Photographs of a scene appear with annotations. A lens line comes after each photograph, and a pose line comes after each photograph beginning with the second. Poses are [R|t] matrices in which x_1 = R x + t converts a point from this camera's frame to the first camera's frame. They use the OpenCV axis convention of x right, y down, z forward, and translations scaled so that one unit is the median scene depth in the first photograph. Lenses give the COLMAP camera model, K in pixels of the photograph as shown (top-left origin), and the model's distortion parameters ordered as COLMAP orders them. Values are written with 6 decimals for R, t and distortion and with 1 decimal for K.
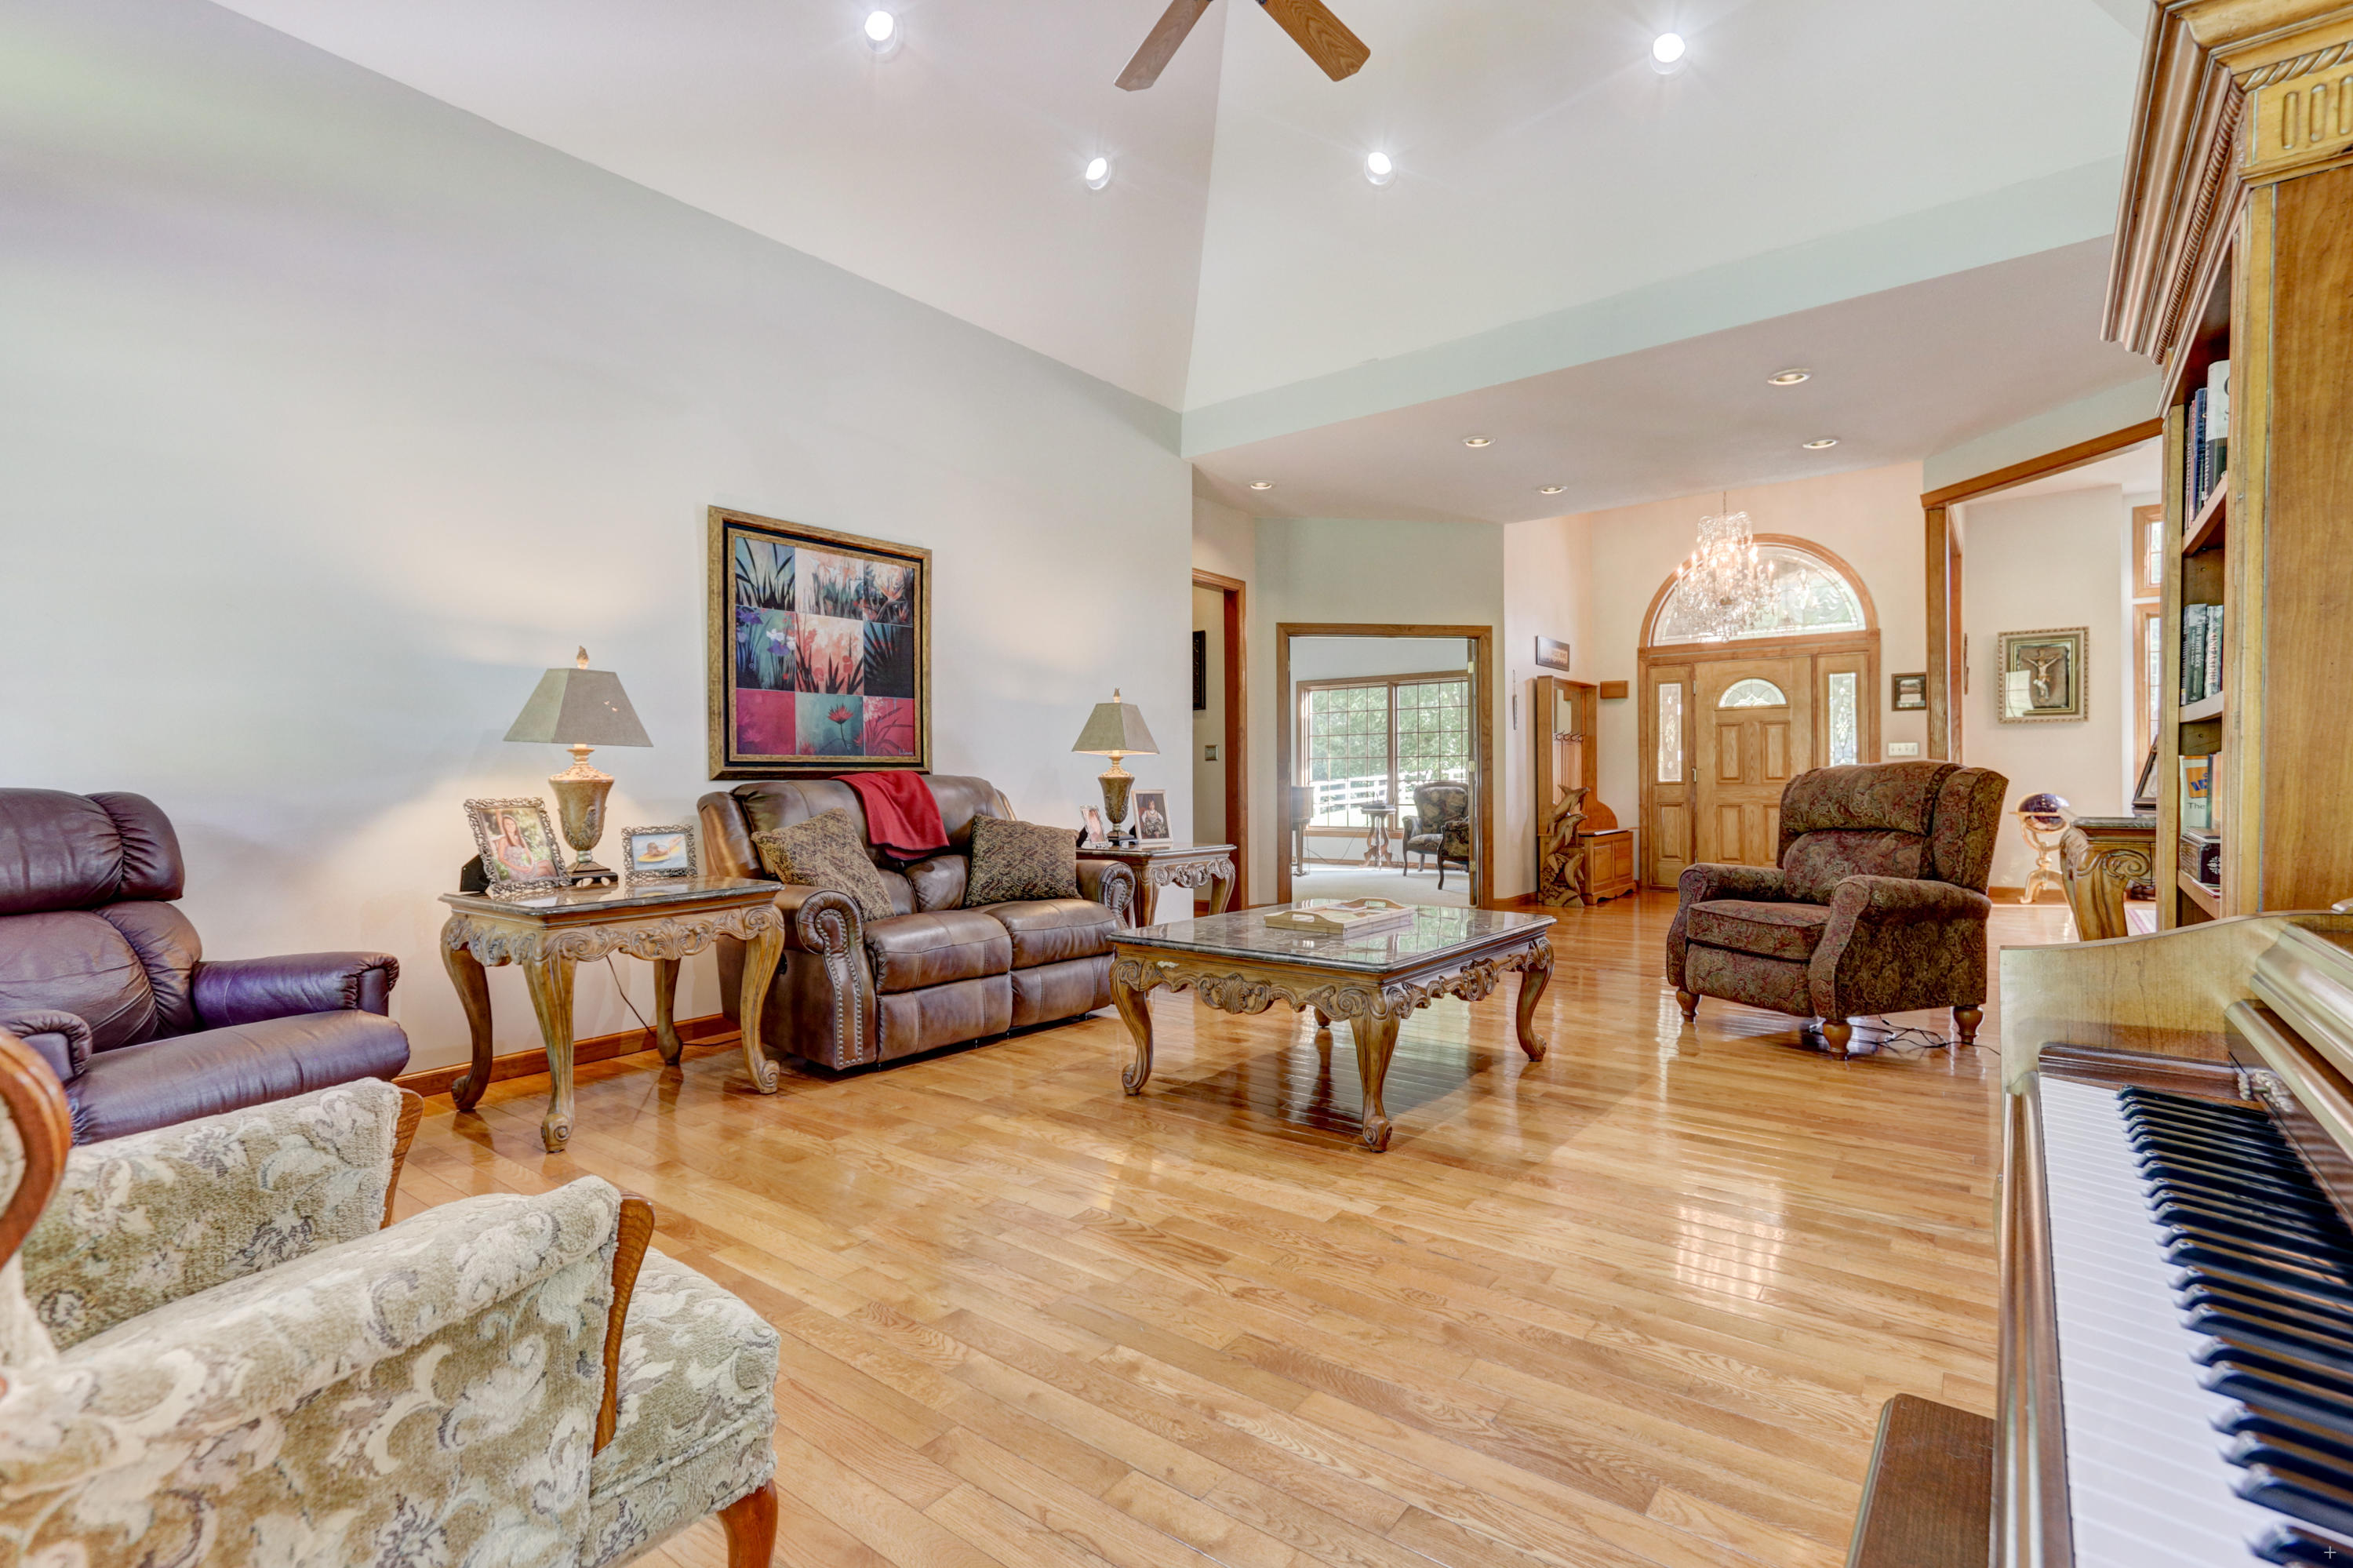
lens RADIAL K [[1102.2, 0, 1192.2], [0, 1102.2, 787.0], [0, 0, 1]] dist [0.009994, 0.000479]
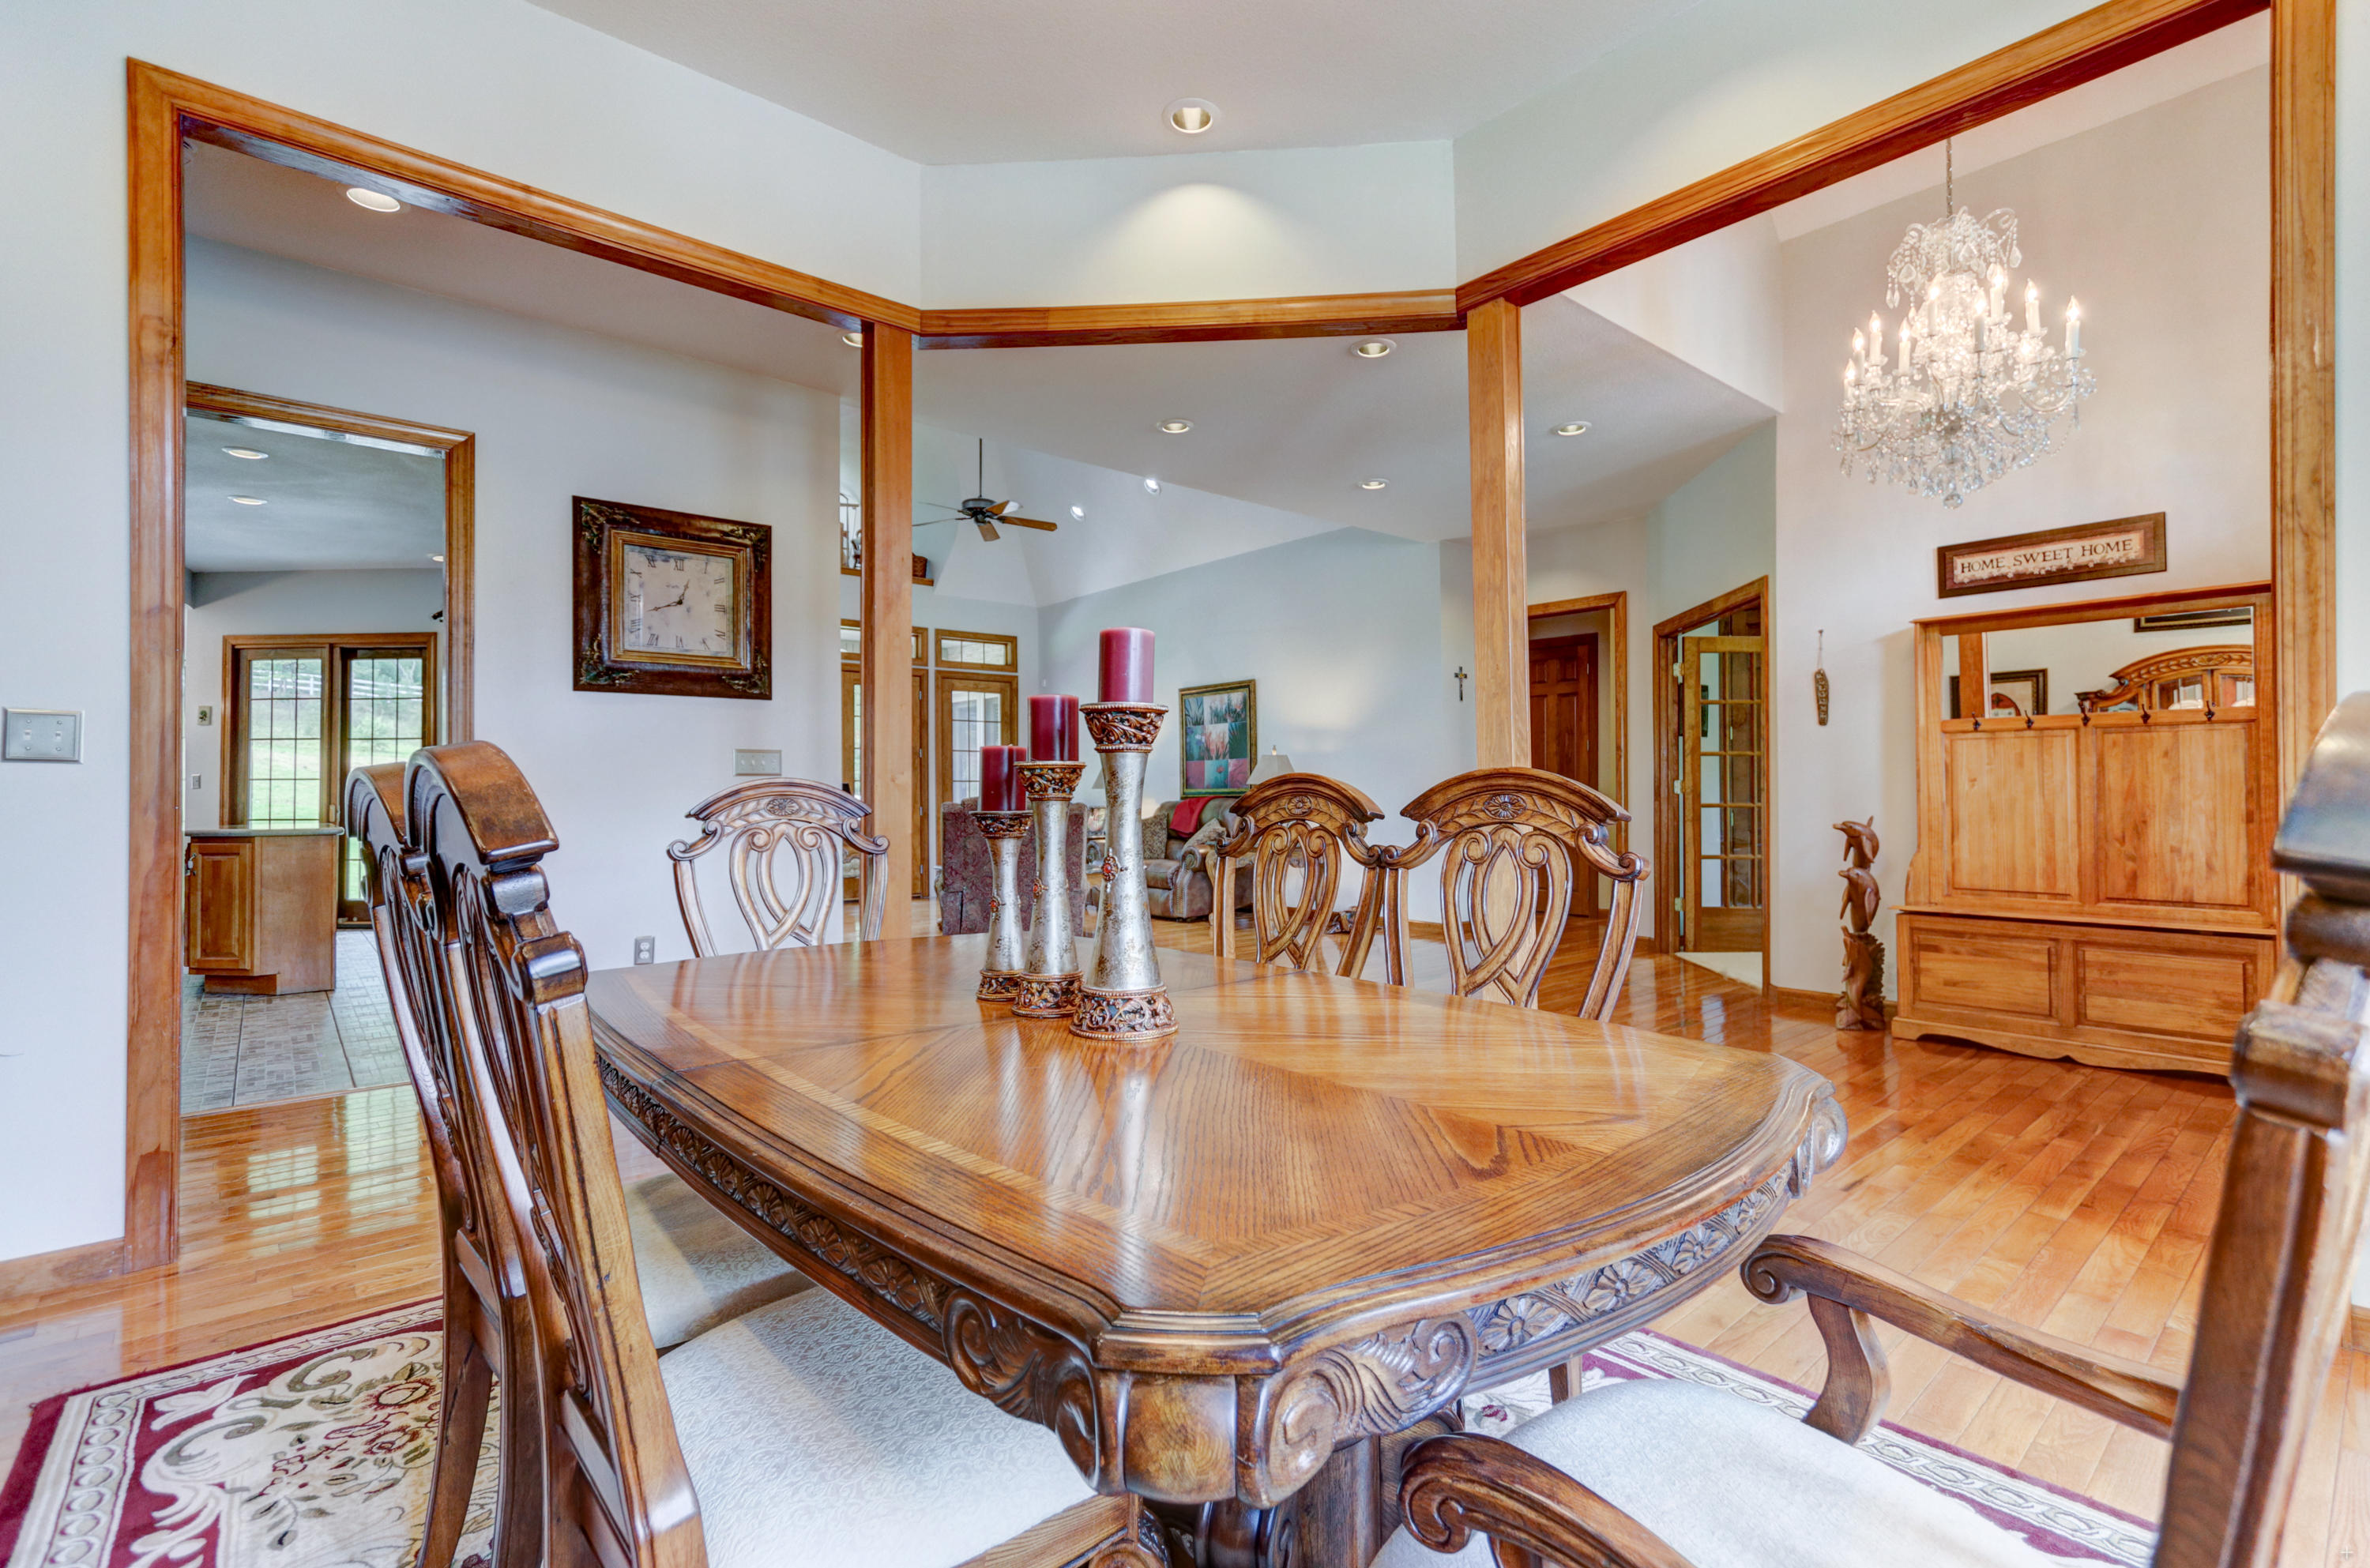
lens RADIAL K [[1081.7, 0, 1185.6], [0, 1081.7, 796.9], [0, 0, 1]] dist [-0.000527, -0.000082]
pose [[-0.223657, 0.006044, -0.974649, 1.799425], [-0.005208, 0.999959, 0.007396, -0.025484], [0.974654, 0.006730, -0.223616, 1.438163]]
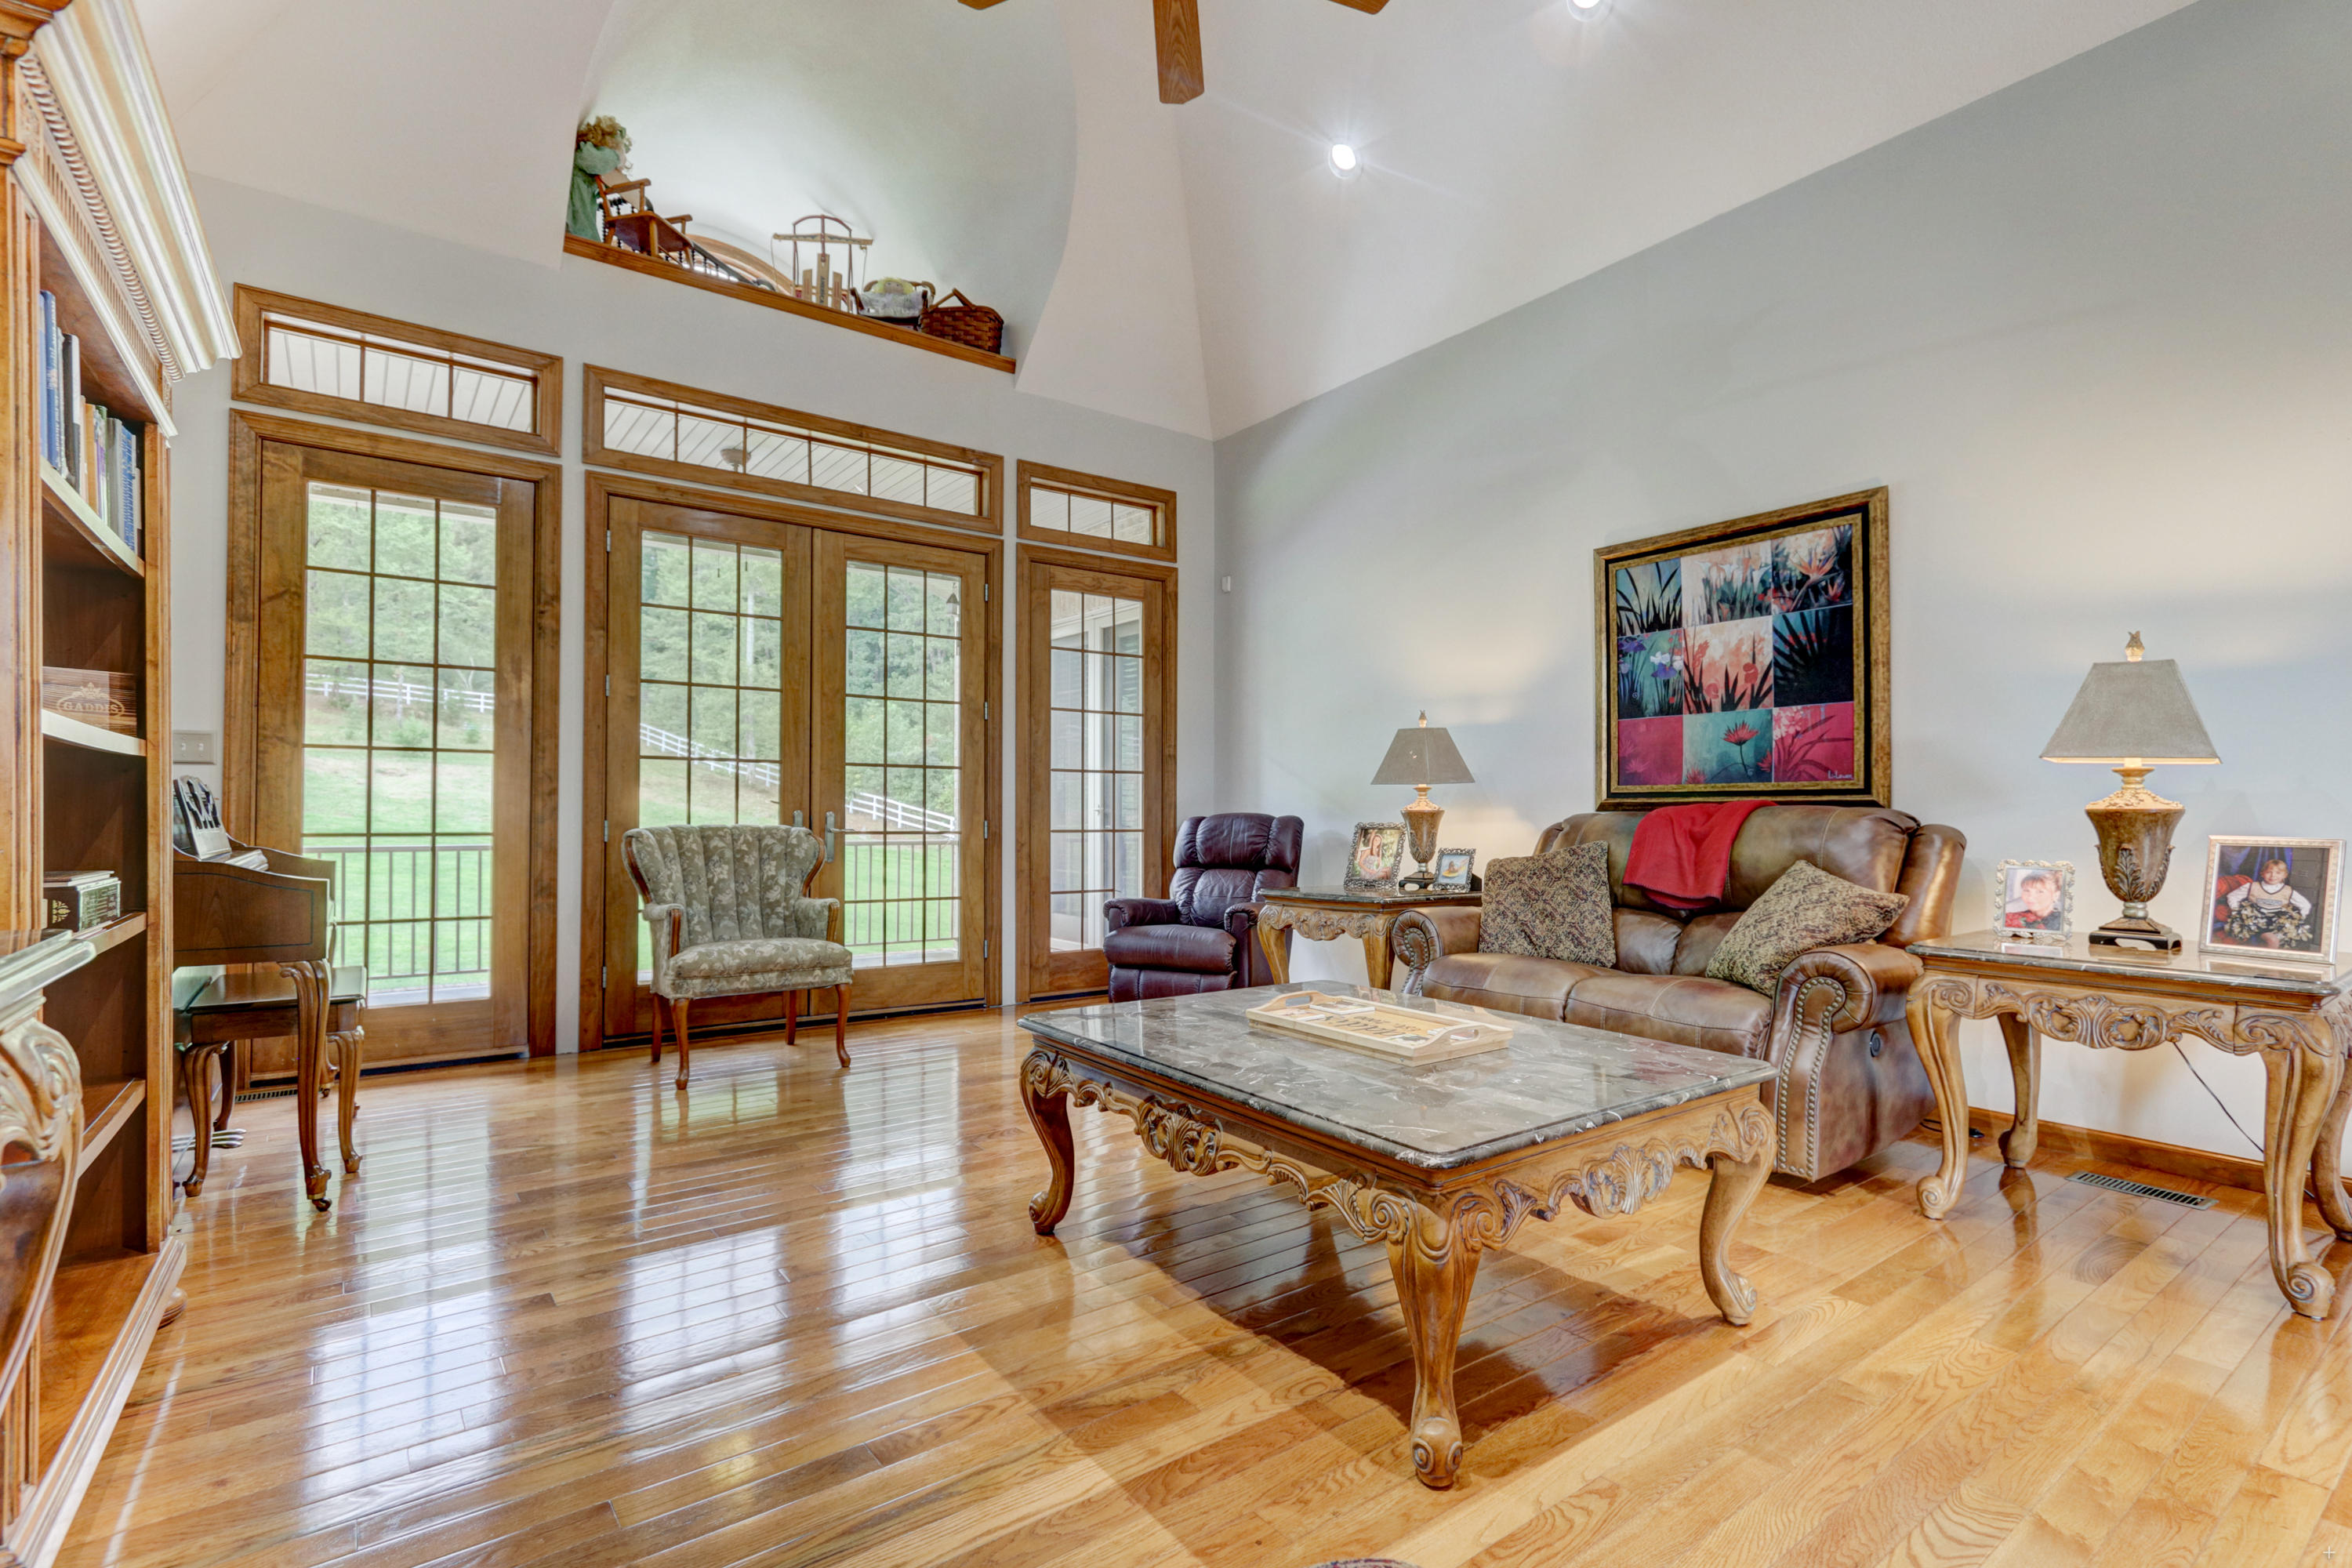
lens RADIAL K [[1101.7, 0, 1191.7], [0, 1101.7, 787.0], [0, 0, 1]] dist [0.009994, 0.000479]
pose [[-0.282204, -0.021204, -0.959120, 0.617413], [-0.013590, 0.999744, -0.018104, -0.004692], [0.959258, 0.007926, -0.282420, 0.854040]]
